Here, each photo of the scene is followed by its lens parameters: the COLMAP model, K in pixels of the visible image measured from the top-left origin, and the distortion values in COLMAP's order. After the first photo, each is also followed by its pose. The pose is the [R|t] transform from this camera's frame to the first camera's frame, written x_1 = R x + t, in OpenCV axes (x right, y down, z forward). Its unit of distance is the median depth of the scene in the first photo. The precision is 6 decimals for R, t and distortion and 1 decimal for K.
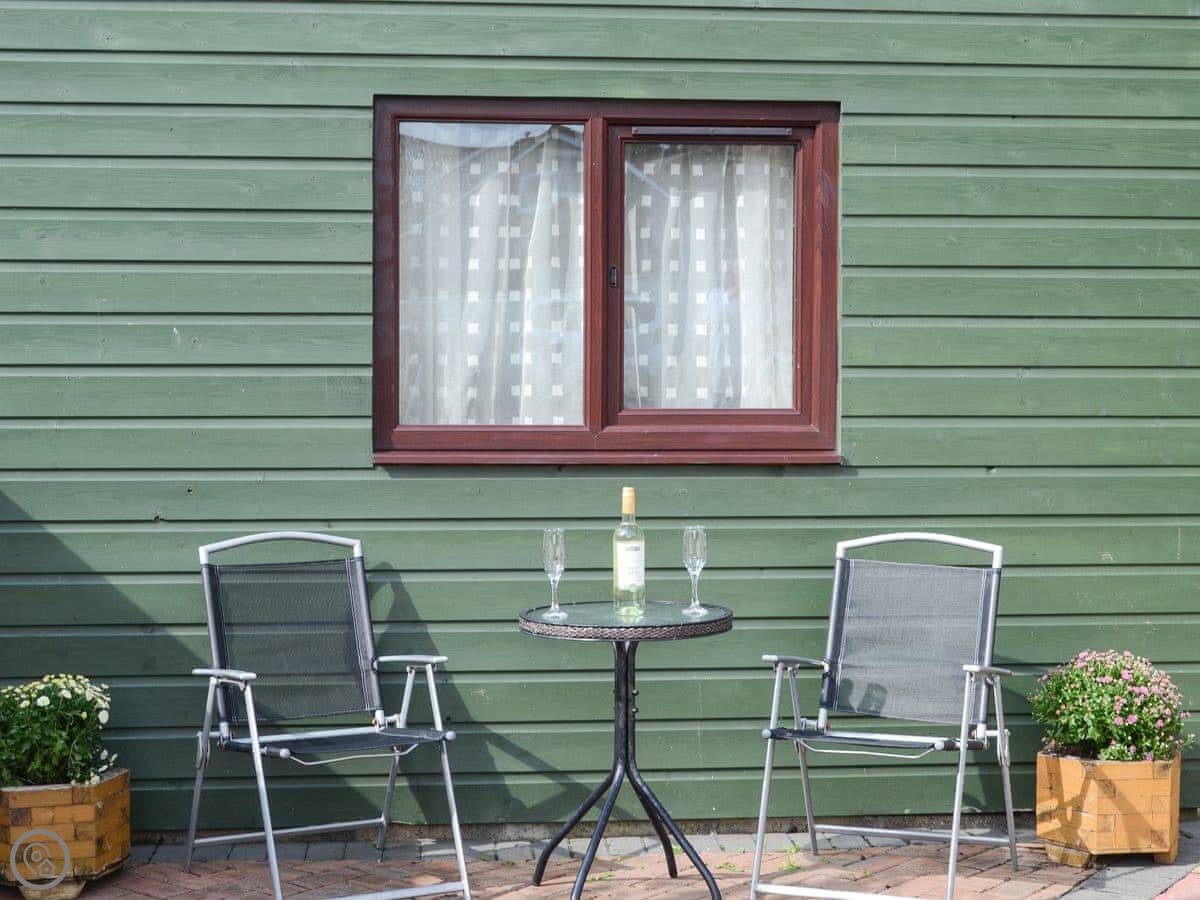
lens RADIAL K [[2029.9, 0, 599.9], [0, 2029.9, 449.8], [0, 0, 1]] dist [-0.033769, 0.000000]
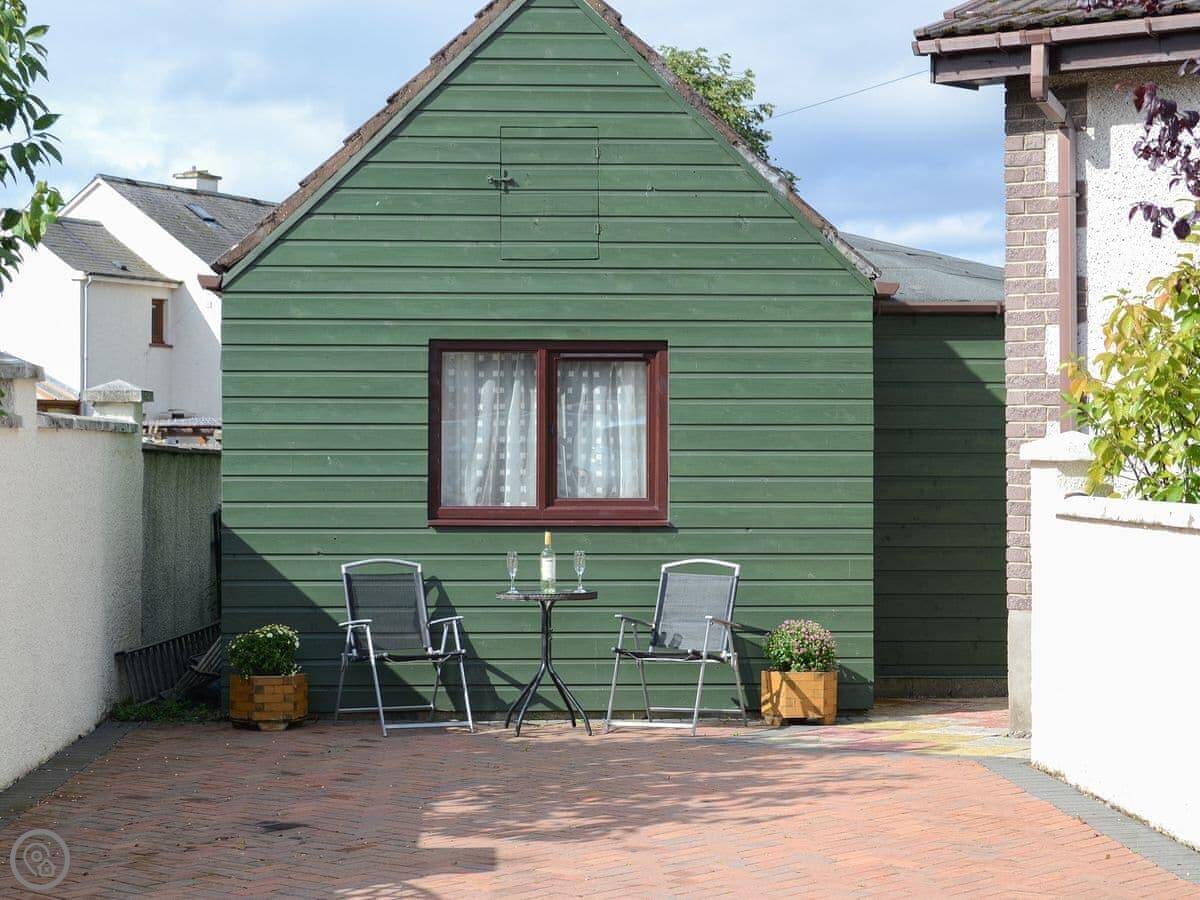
lens RADIAL K [[2029.9, 0, 600.1], [0, 2029.9, 450.4], [0, 0, 1]] dist [-0.033769, 0.000000]
pose [[0.999584, -0.001147, -0.028814, 0.111429], [-0.000551, 0.998266, -0.058856, 0.049643], [0.028831, 0.058847, 0.997851, -0.958595]]
